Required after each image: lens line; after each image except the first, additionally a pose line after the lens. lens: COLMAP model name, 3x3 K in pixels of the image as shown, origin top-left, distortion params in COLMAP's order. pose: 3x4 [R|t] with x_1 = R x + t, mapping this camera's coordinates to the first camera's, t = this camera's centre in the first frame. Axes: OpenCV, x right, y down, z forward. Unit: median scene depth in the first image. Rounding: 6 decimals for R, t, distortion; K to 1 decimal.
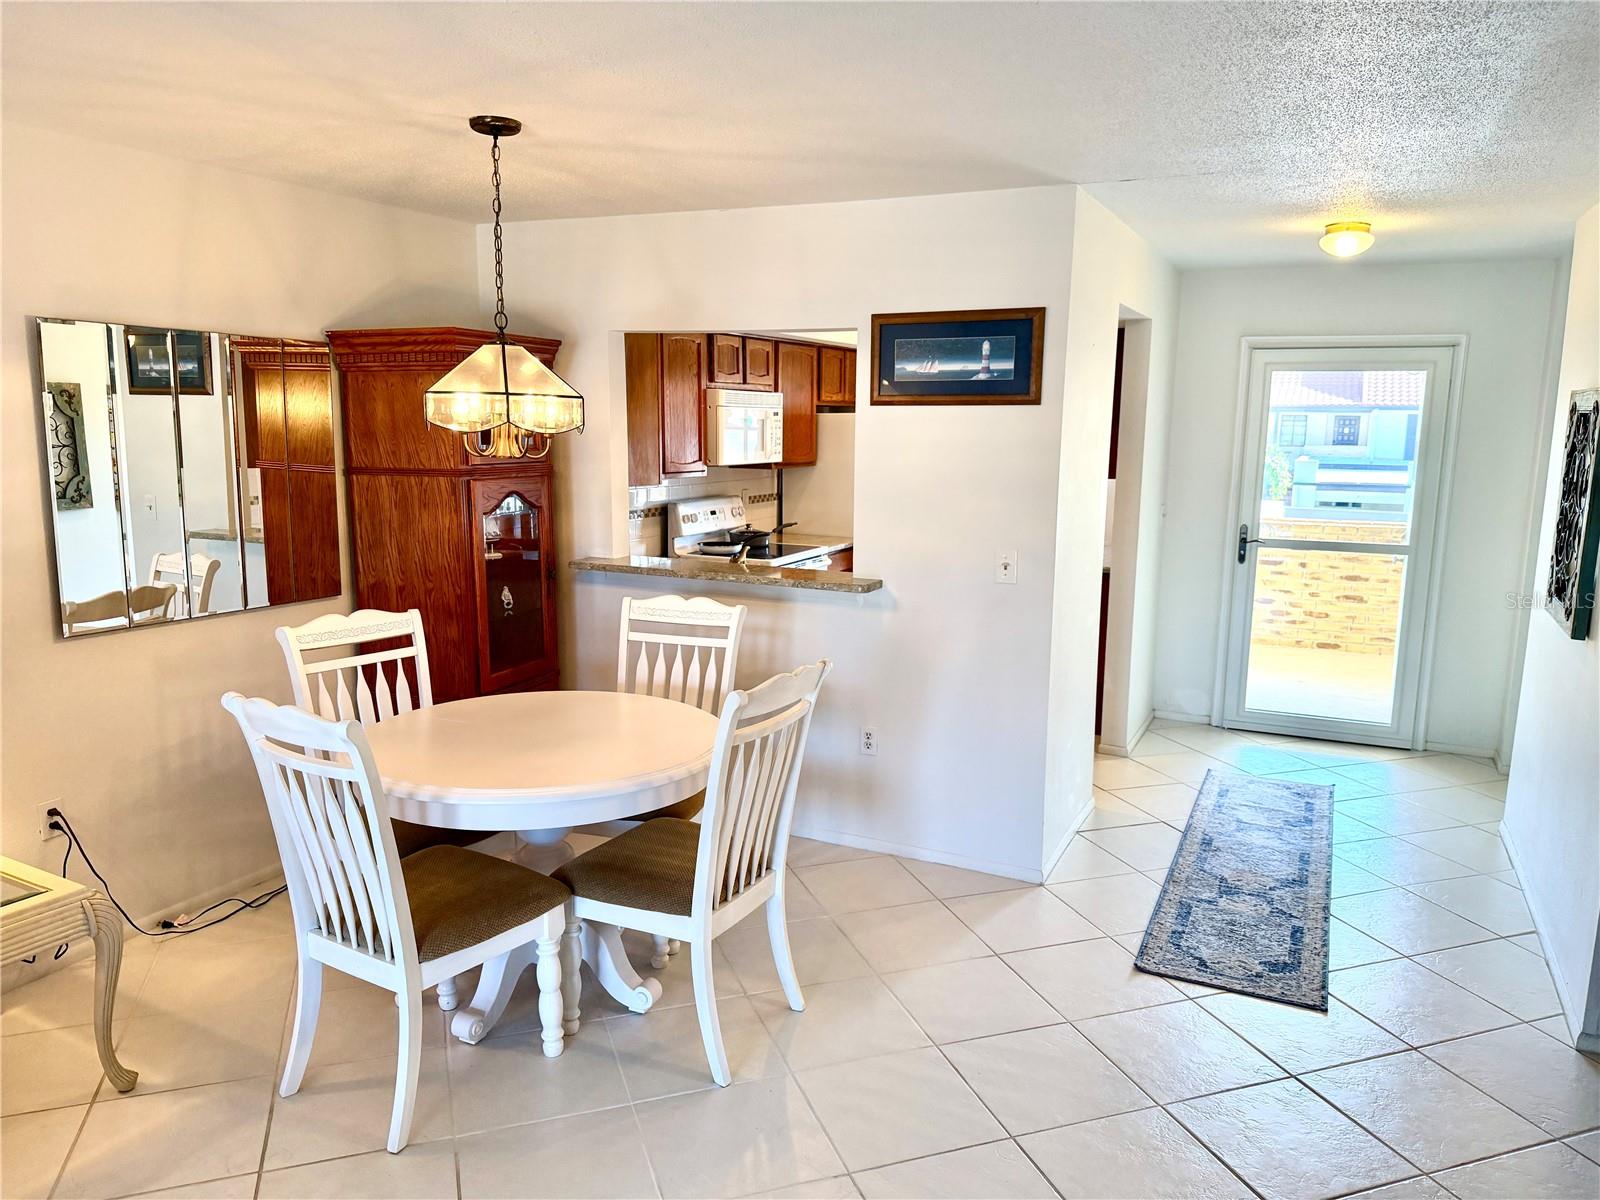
lens RADIAL K [[1103.2, 0, 847.2], [0, 1103.2, 600.5], [0, 0, 1]] dist [0.003815, 0.000651]
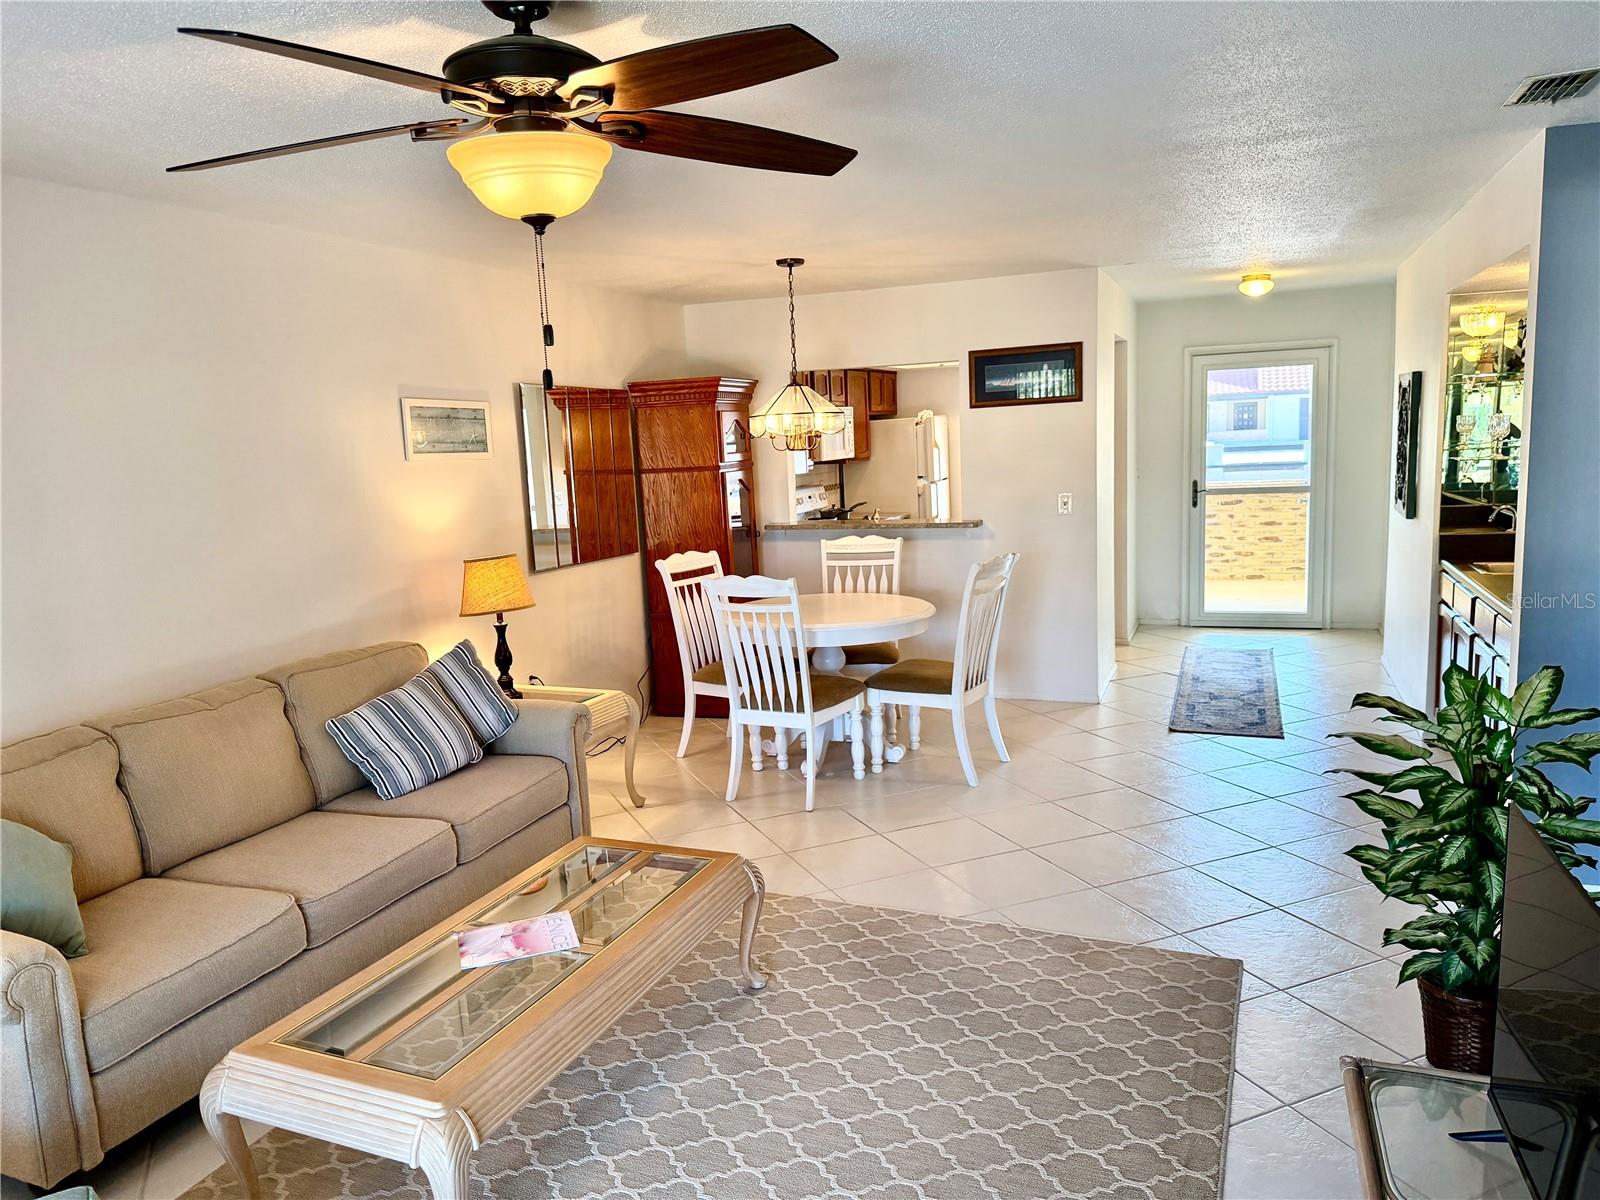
lens RADIAL K [[1137.7, 0, 800.0], [0, 1137.7, 600.0], [0, 0, 1]] dist [0.006112, -0.005437]
pose [[0.996699, -0.066264, 0.046909, -0.308048], [0.067165, 0.997582, -0.017886, 0.106149], [-0.045610, 0.020978, 0.998739, -0.593535]]
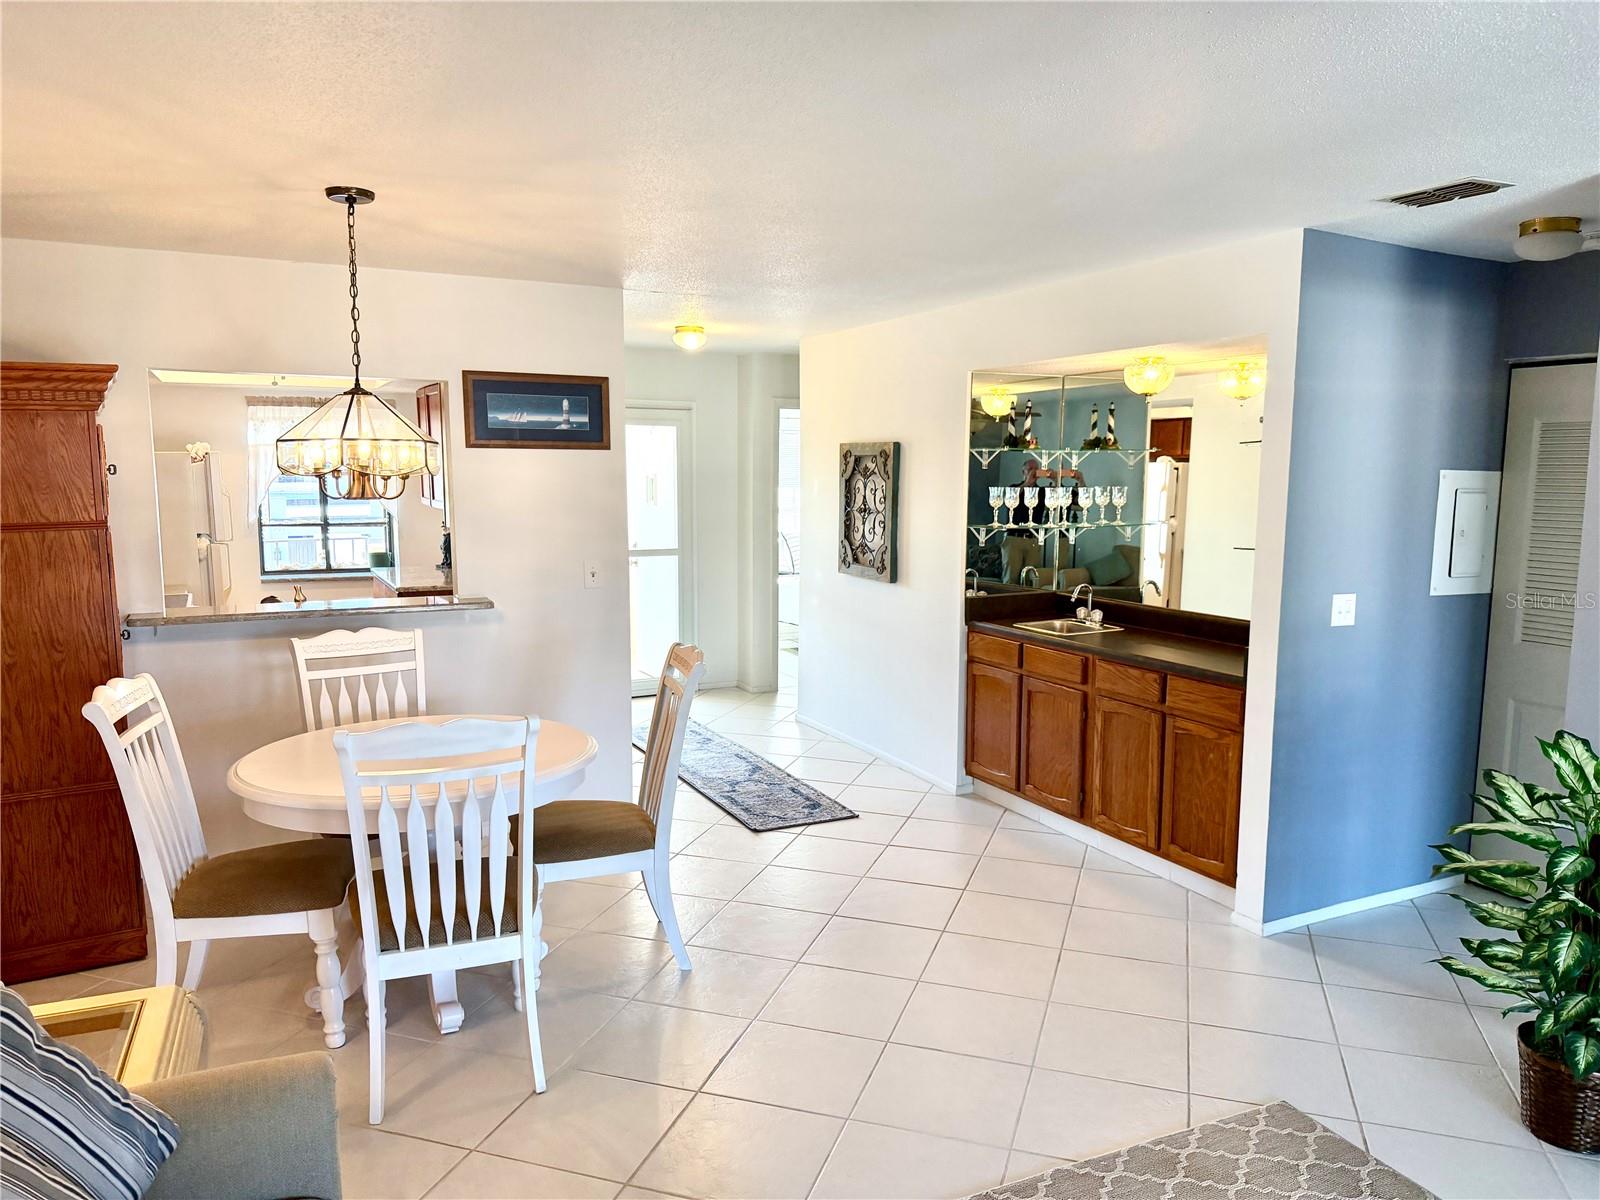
lens RADIAL K [[1084.7, 0, 861.0], [0, 1084.7, 592.7], [0, 0, 1]] dist [-0.000974, -0.141634]
pose [[0.564745, -0.097471, 0.819489, -0.676659], [0.126049, 0.991537, 0.031069, -0.008855], [-0.815582, 0.085750, 0.572252, 0.023364]]
